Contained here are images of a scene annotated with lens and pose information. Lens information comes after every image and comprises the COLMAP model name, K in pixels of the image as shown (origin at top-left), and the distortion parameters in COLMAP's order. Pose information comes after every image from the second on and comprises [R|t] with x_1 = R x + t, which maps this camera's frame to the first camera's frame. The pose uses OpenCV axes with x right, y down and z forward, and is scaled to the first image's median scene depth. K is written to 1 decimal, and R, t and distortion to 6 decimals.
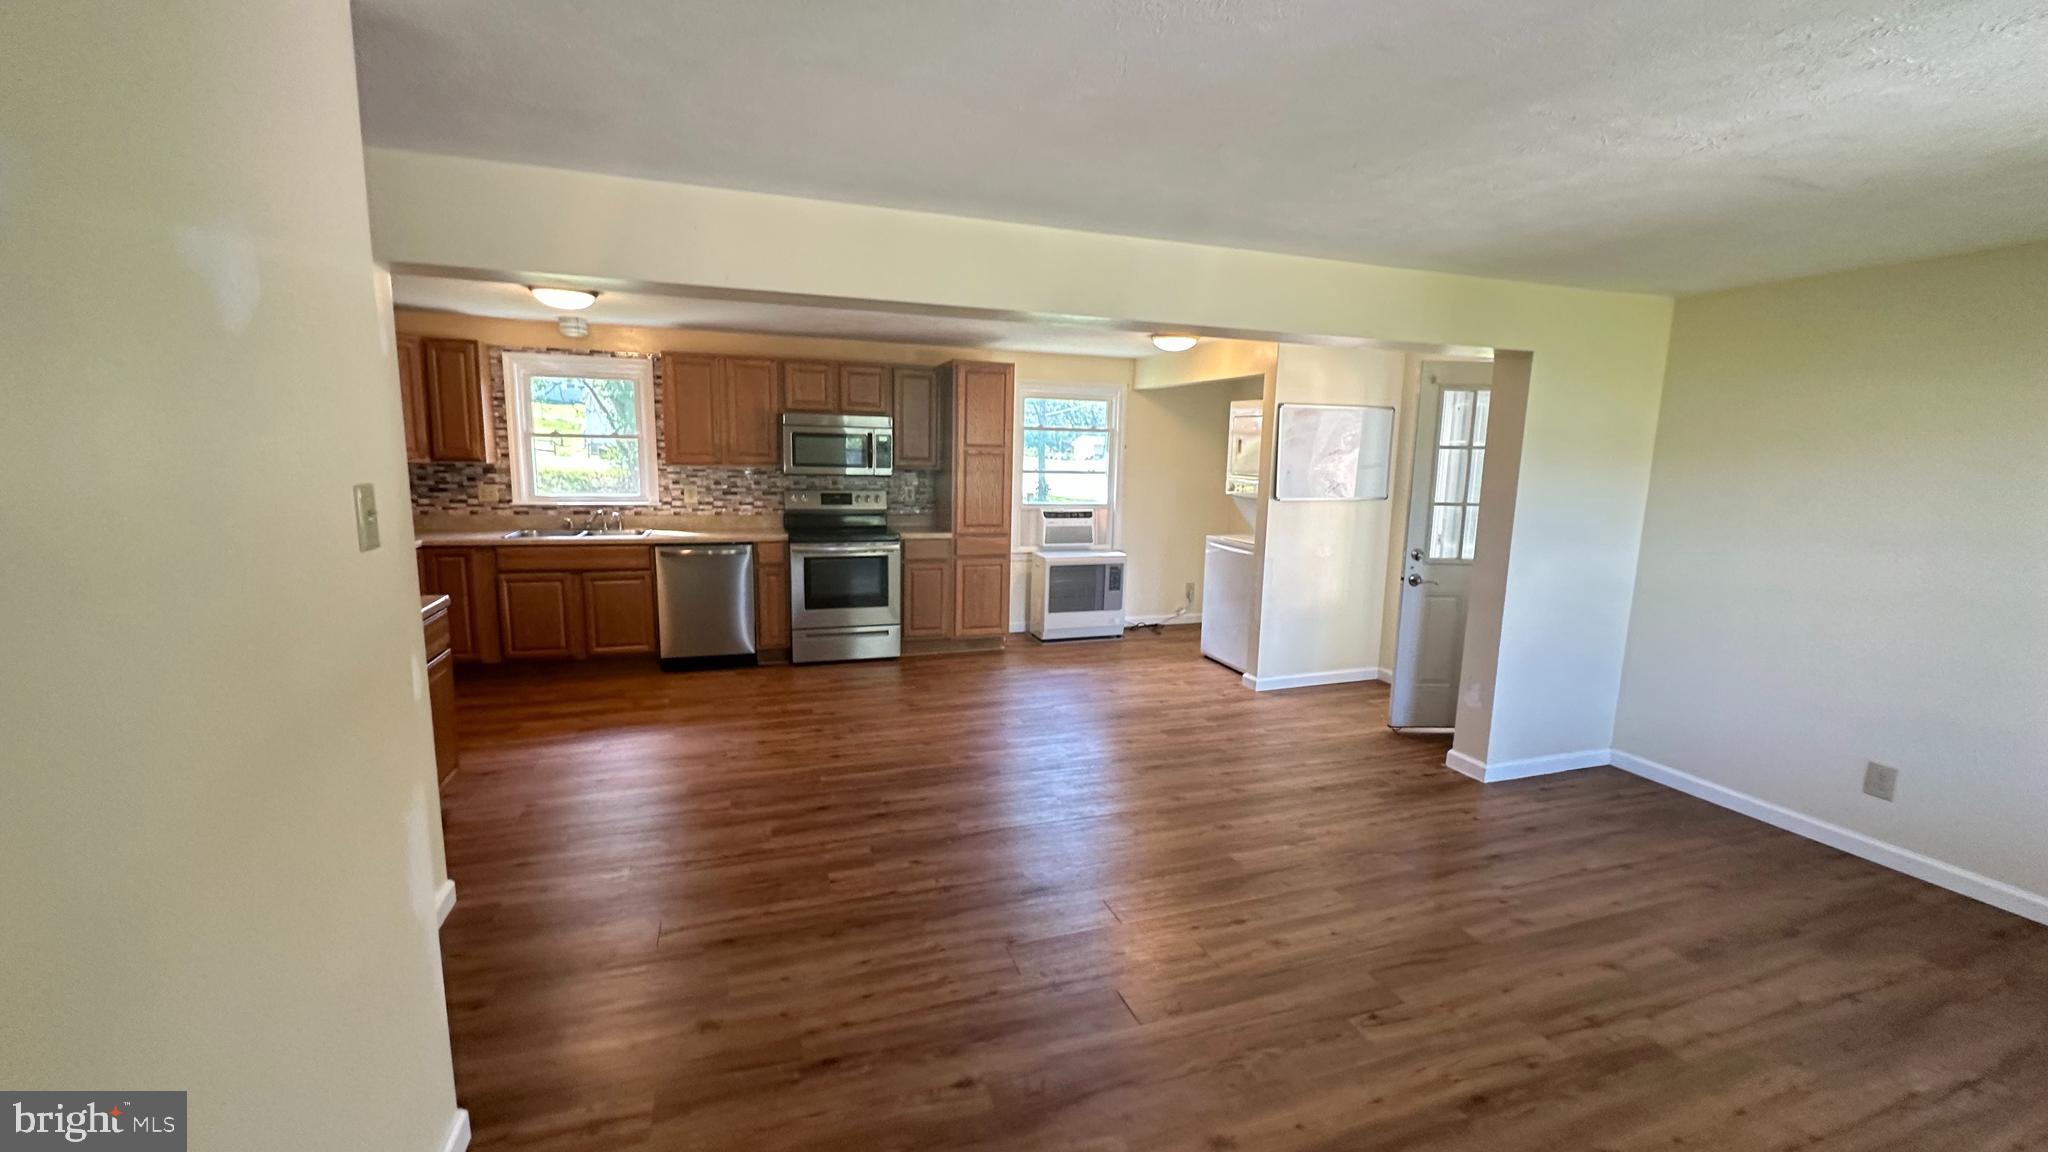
lens RADIAL K [[817.5, 0, 1023.8], [0, 817.5, 578.6], [0, 0, 1]] dist [-0.002764, 0.000260]
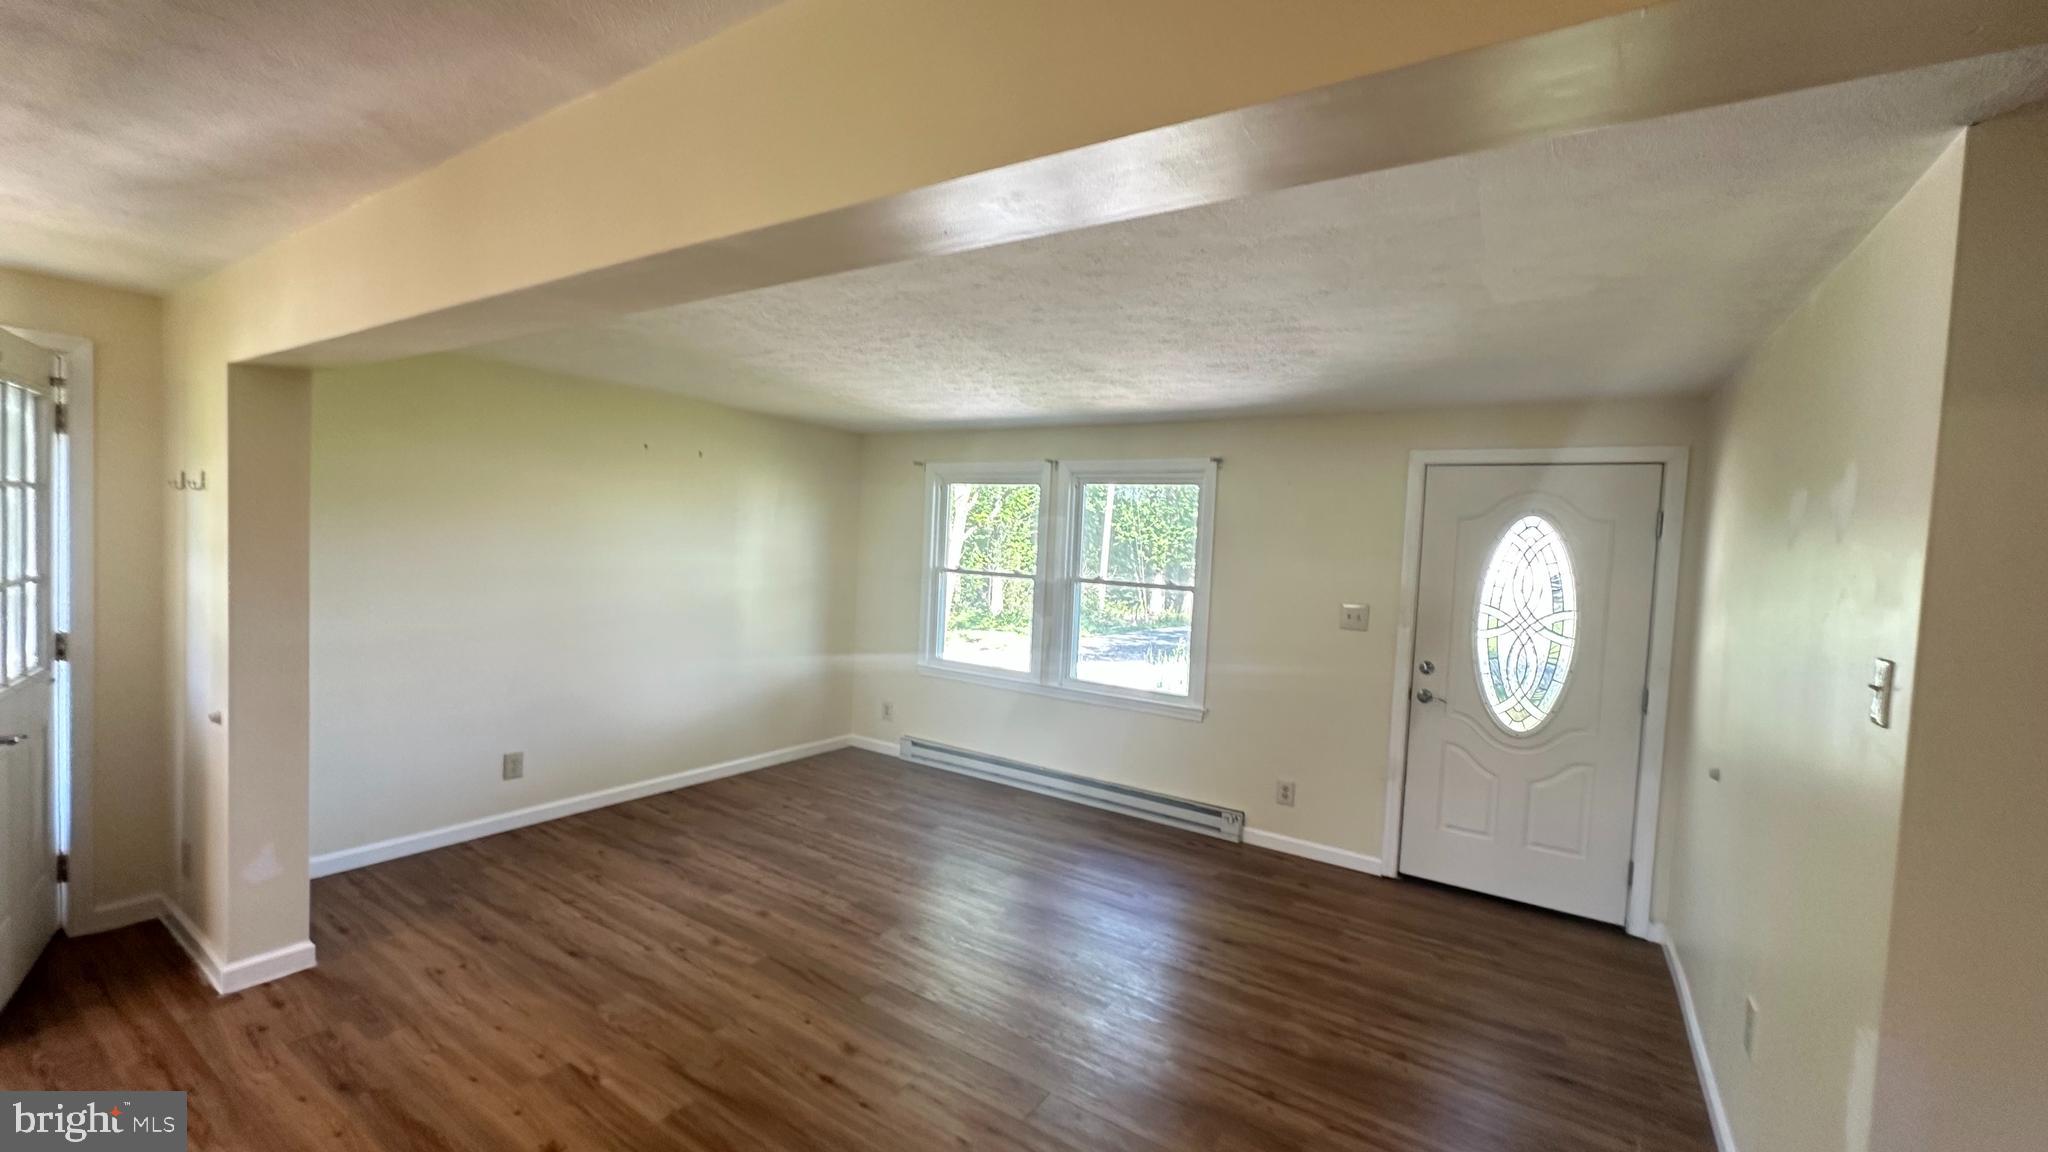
lens RADIAL K [[817.5, 0, 1023.8], [0, 817.5, 578.6], [0, 0, 1]] dist [-0.002764, 0.000260]
pose [[-0.607517, -0.087032, 0.789524, -0.243595], [0.060796, 0.985968, 0.155468, -0.110317], [-0.791976, 0.142450, -0.593702, 0.617186]]
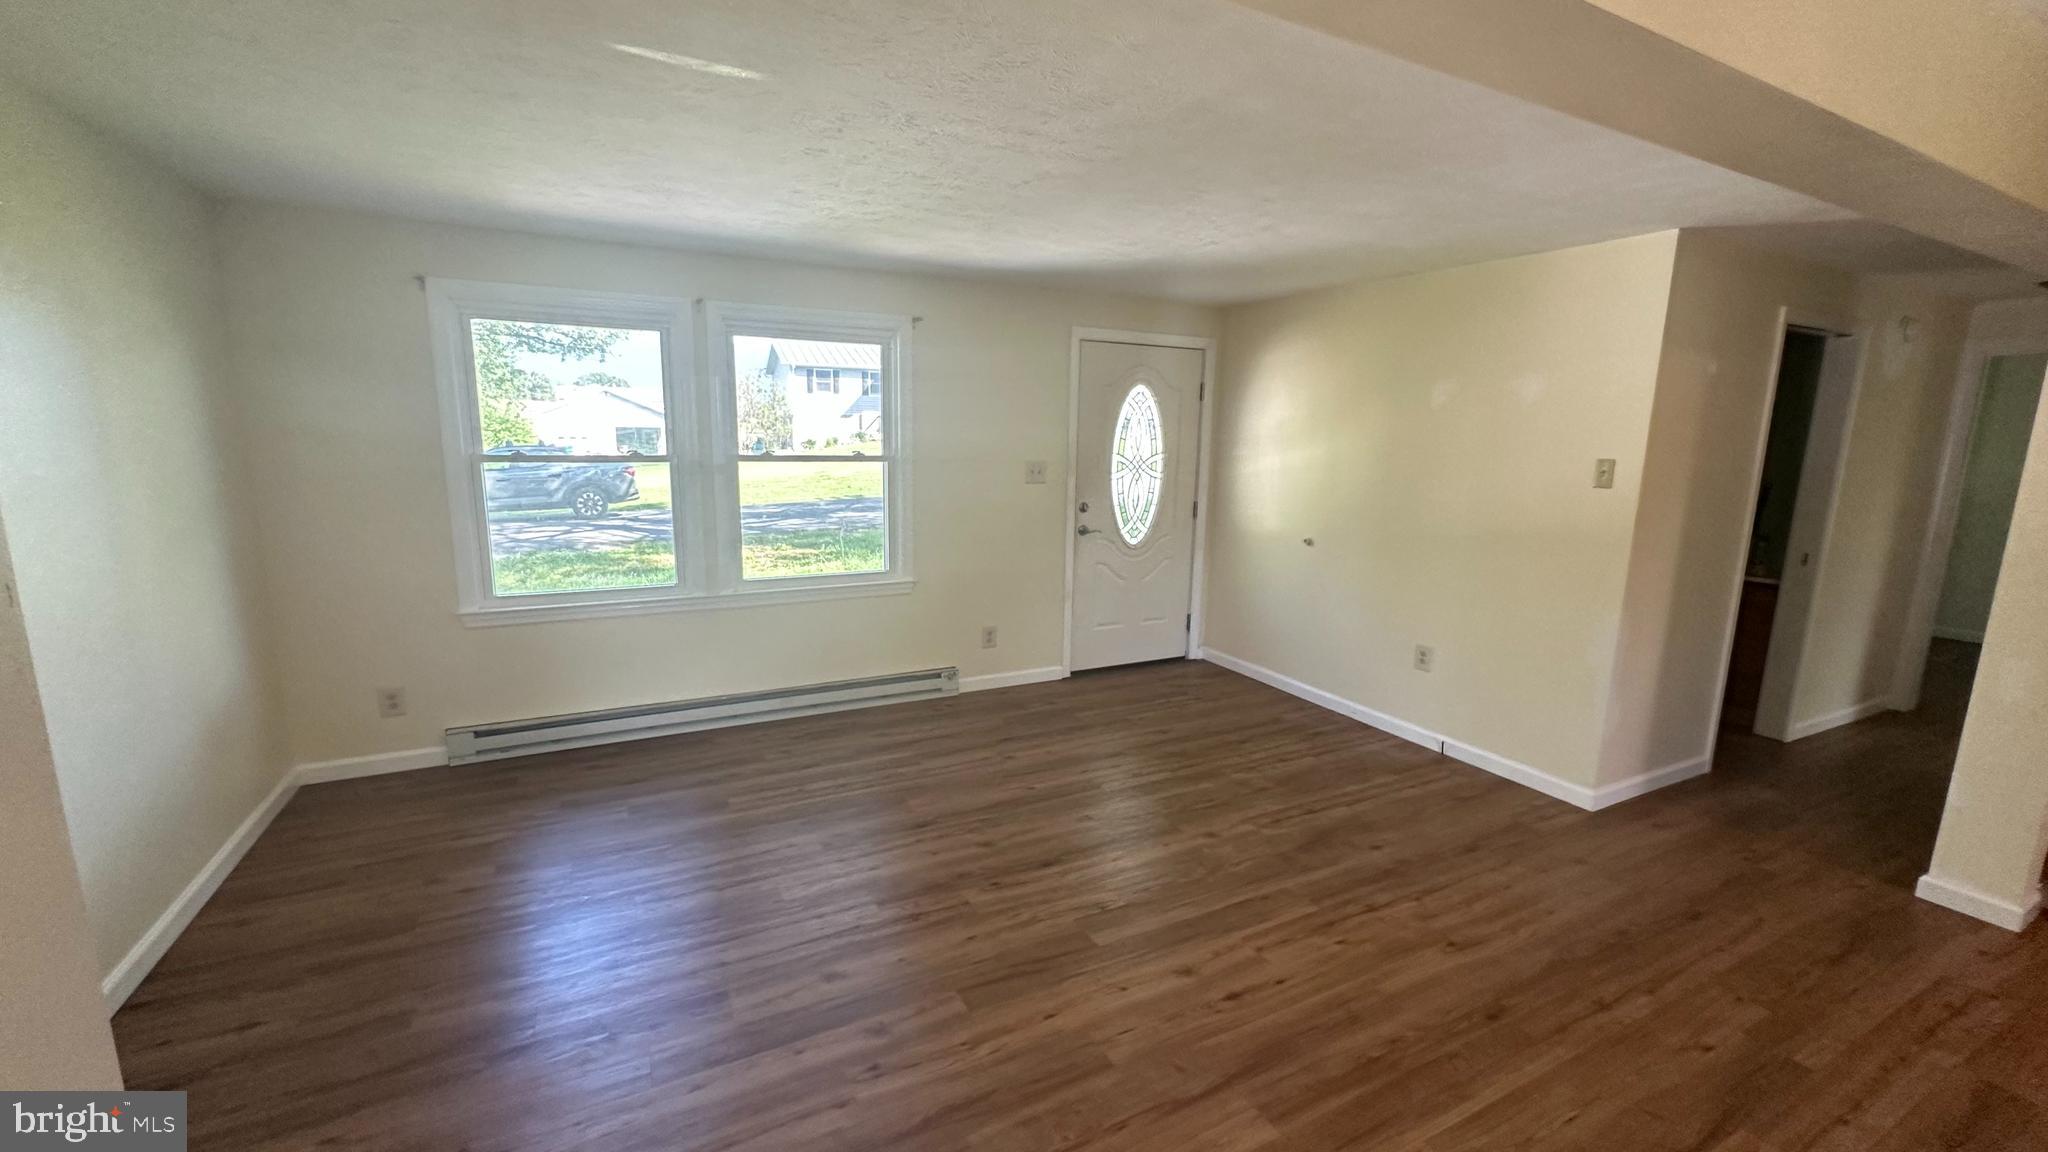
lens RADIAL K [[817.5, 0, 1023.8], [0, 817.5, 578.6], [0, 0, 1]] dist [-0.002764, 0.000260]
pose [[-0.988984, -0.014126, -0.147348, 0.290796], [-0.061550, 0.944545, 0.322563, -0.112011], [0.134620, 0.328079, -0.935009, 0.777144]]
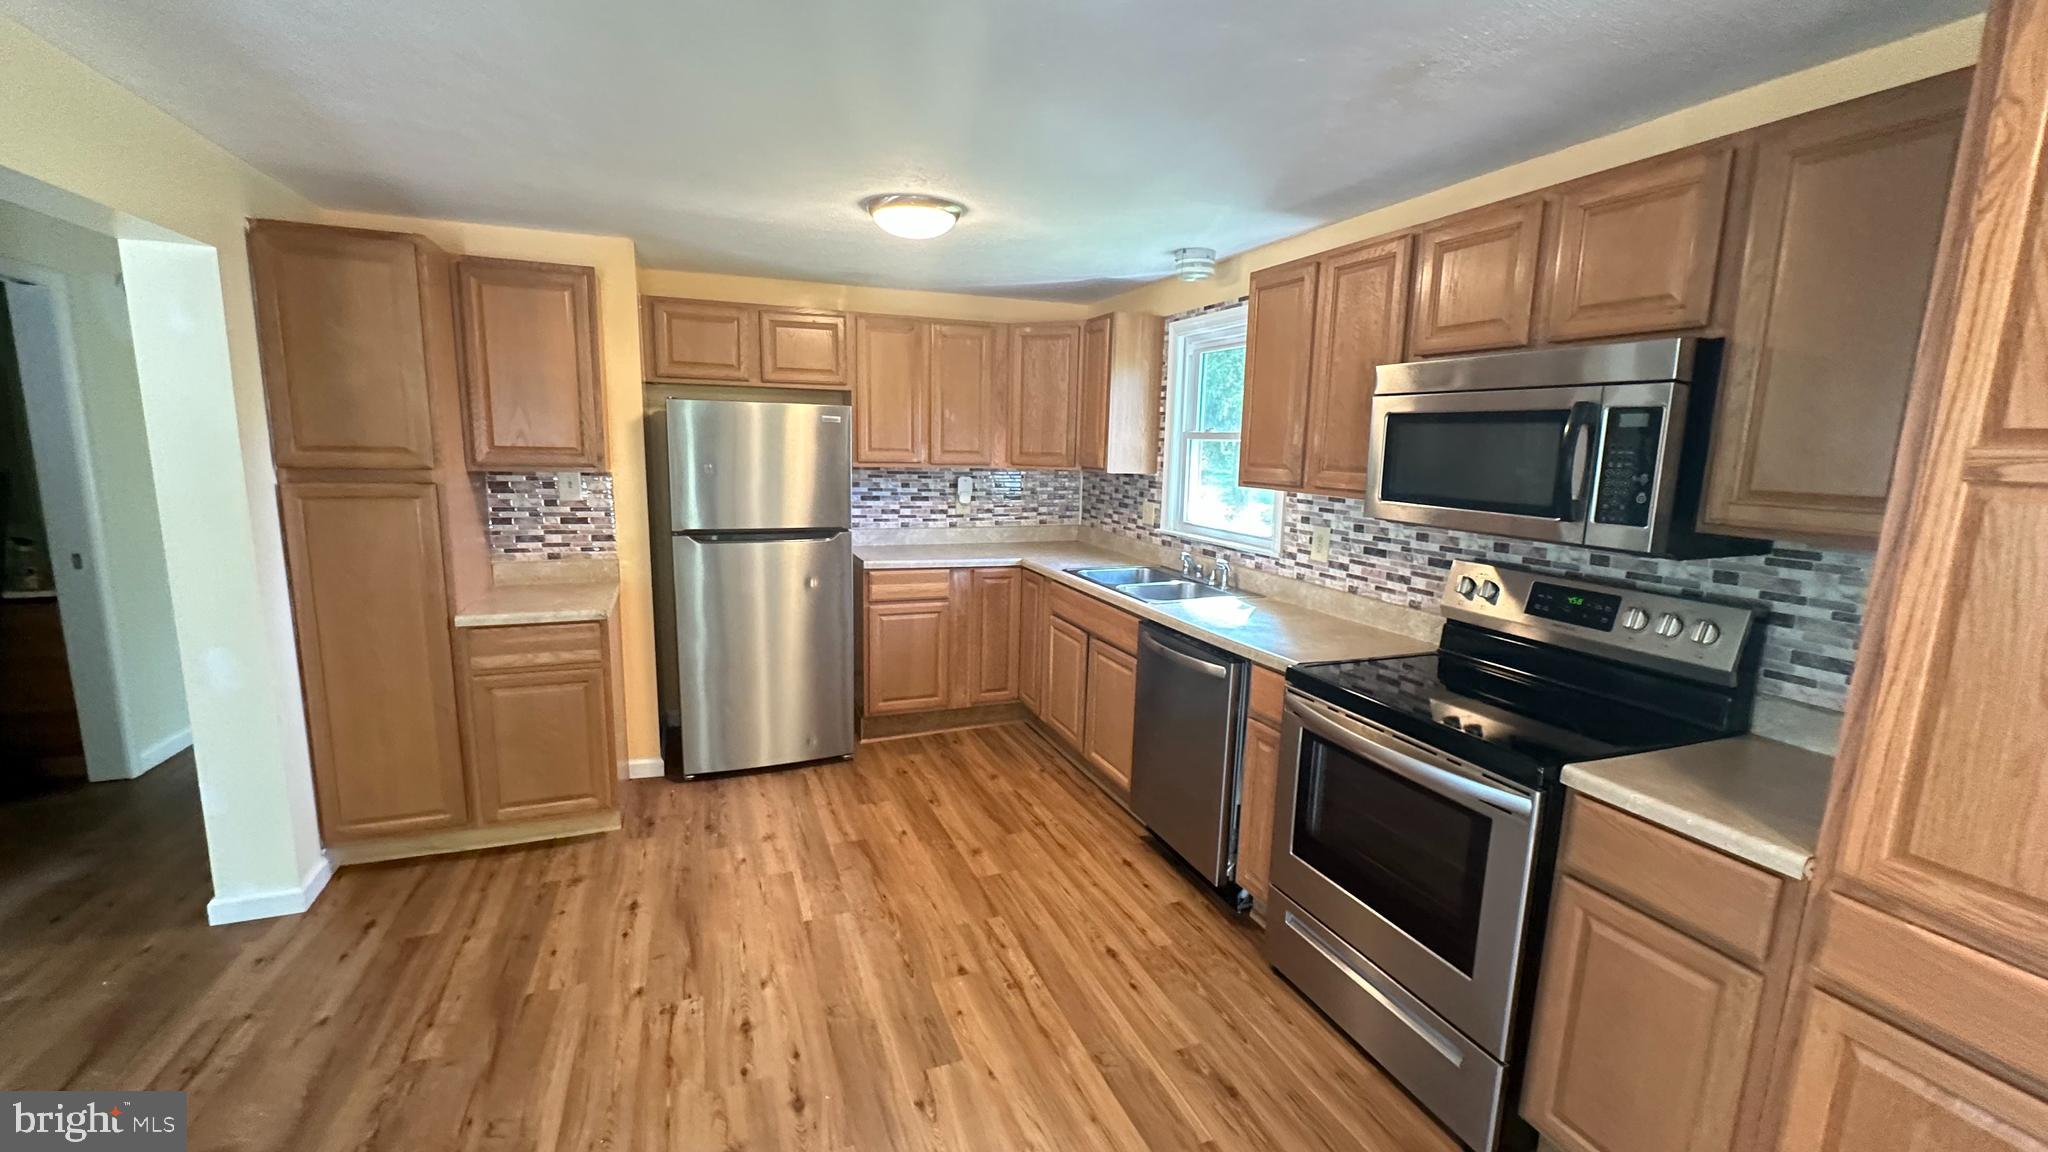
lens RADIAL K [[817.5, 0, 1023.8], [0, 817.5, 578.6], [0, 0, 1]] dist [-0.002764, 0.000260]
pose [[0.041795, 0.145338, -0.988499, 0.106026], [-0.176913, 0.974807, 0.135845, -0.125360], [0.983339, 0.169201, 0.066454, 0.823184]]
